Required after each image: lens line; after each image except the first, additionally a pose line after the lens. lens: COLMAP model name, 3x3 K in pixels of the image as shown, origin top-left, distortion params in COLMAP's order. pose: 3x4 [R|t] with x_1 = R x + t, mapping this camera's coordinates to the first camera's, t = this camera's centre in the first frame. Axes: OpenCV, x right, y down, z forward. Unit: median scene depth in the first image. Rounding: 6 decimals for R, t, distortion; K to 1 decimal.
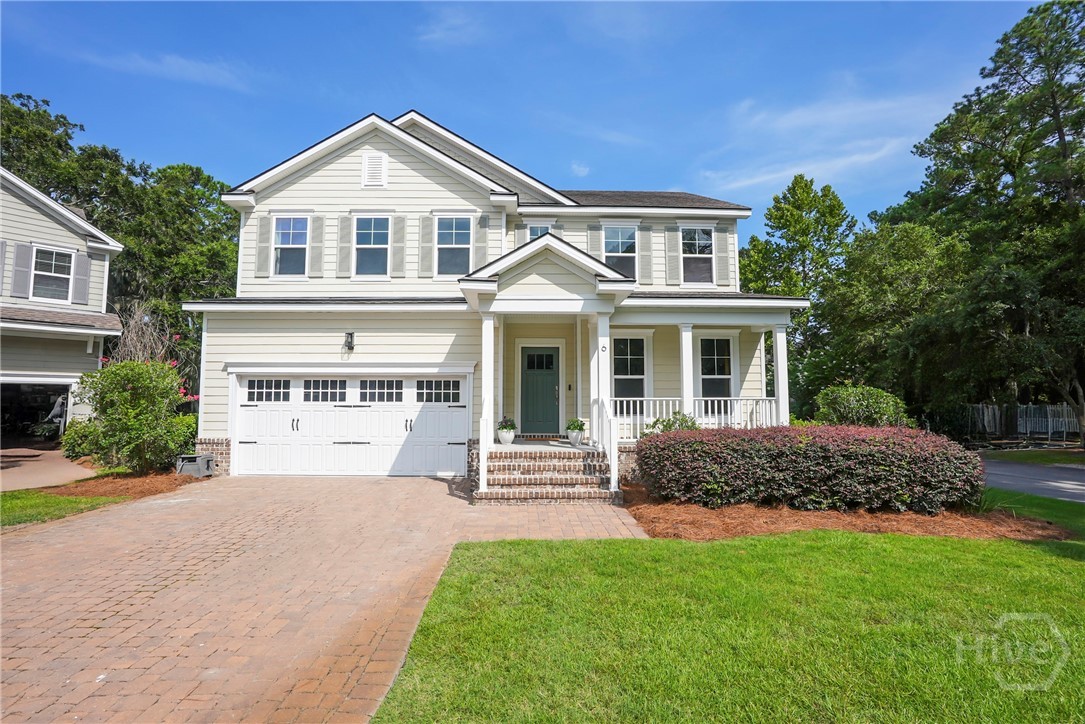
lens RADIAL K [[516.2, 0, 540.2], [0, 516.2, 365.1], [0, 0, 1]] dist [0.073046, 0.000104]
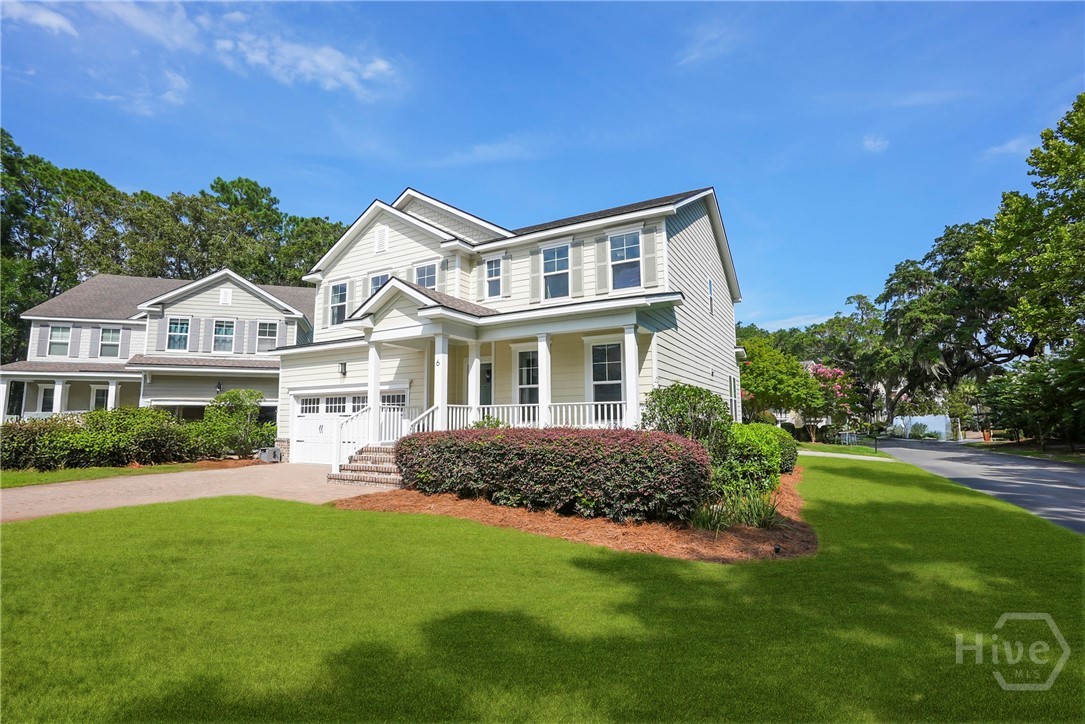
lens RADIAL K [[495.7, 0, 542.5], [0, 495.7, 362.0], [0, 0, 1]] dist [0.170745, -0.000006]
pose [[0.856504, -0.065204, -0.512005, 0.784937], [0.056843, 0.997871, -0.031990, 0.008860], [0.513000, -0.001704, 0.858387, 0.097033]]
